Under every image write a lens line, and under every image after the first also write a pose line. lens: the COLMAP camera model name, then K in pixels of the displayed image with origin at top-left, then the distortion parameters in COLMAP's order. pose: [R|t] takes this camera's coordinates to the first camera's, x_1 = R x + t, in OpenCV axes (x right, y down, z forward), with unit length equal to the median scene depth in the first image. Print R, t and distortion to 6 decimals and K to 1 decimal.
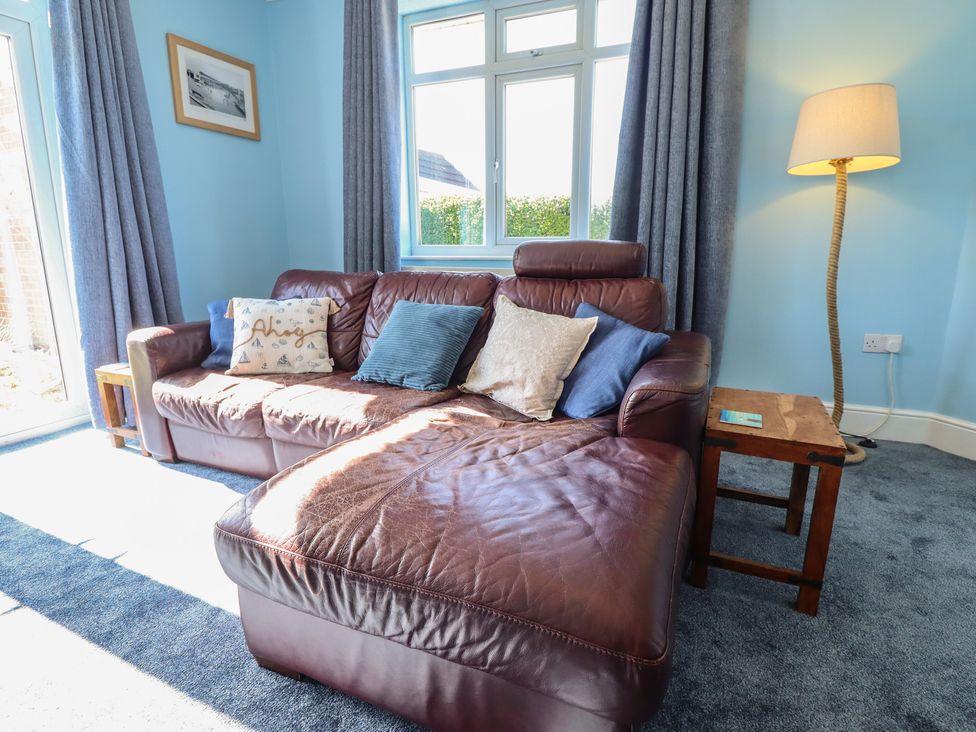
lens RADIAL K [[519.9, 0, 493.4], [0, 519.9, 361.2], [0, 0, 1]] dist [-0.004247, -0.008319]
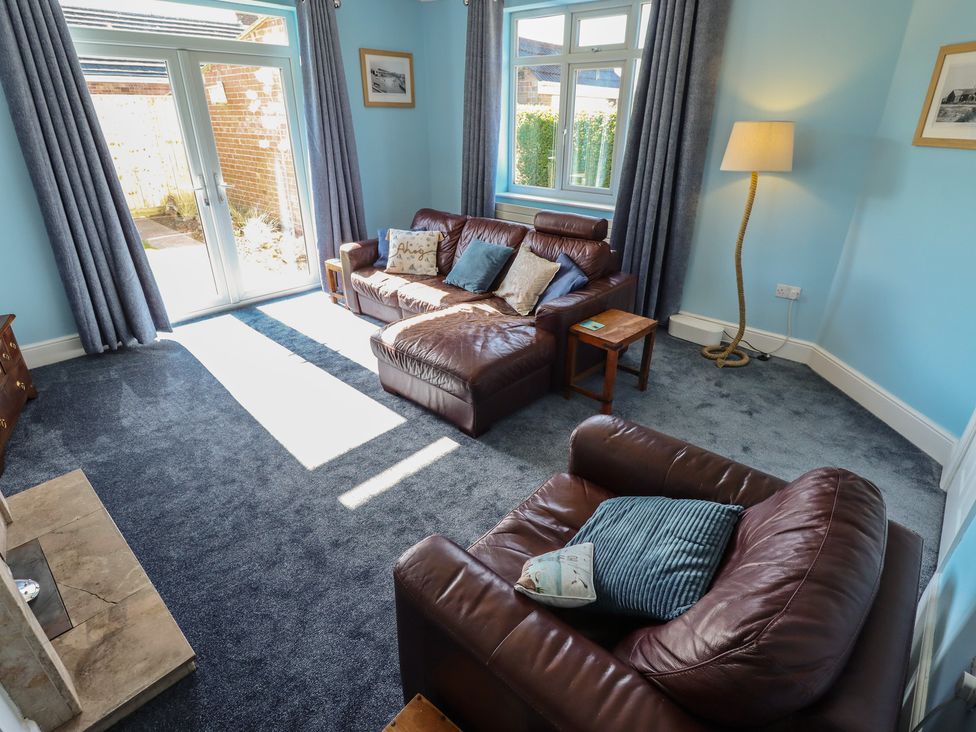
lens RADIAL K [[519.9, 0, 490.2], [0, 519.9, 371.2], [0, 0, 1]] dist [-0.004247, -0.008319]
pose [[0.945065, 0.152323, -0.289224, 0.460494], [-0.077164, 0.963745, 0.255424, -0.140079], [0.317645, -0.219074, 0.922555, -0.720630]]
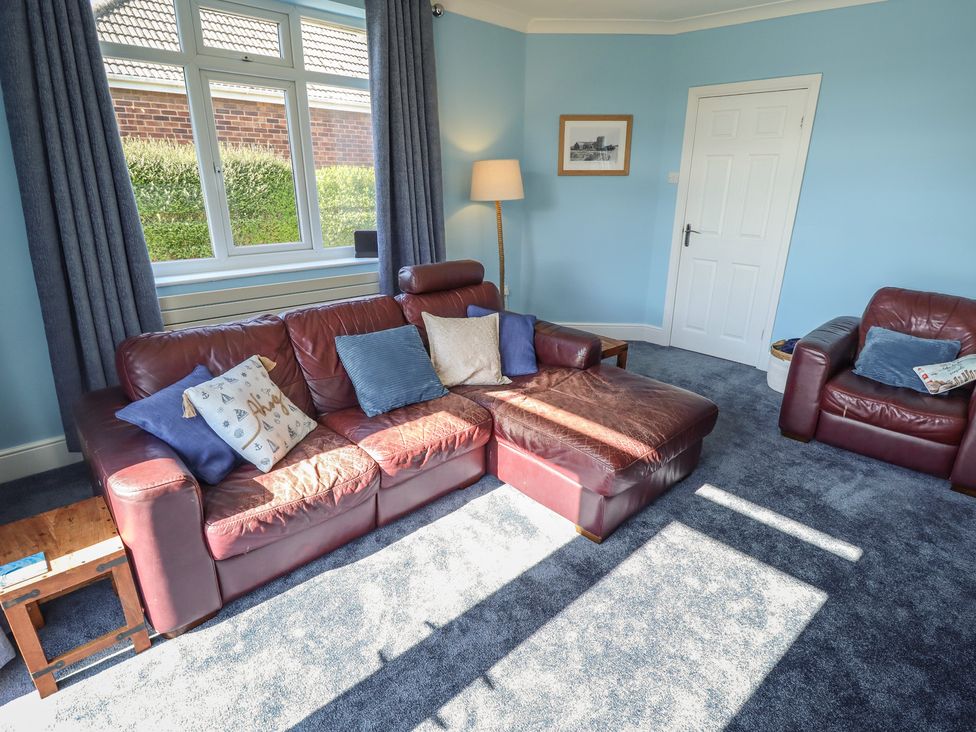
lens RADIAL K [[519.9, 0, 492.3], [0, 519.9, 381.6], [0, 0, 1]] dist [-0.004247, -0.008319]
pose [[0.370556, -0.326729, 0.869446, -1.043600], [0.187534, 0.943126, 0.274491, -0.271600], [-0.909681, 0.061336, 0.410753, 0.295214]]
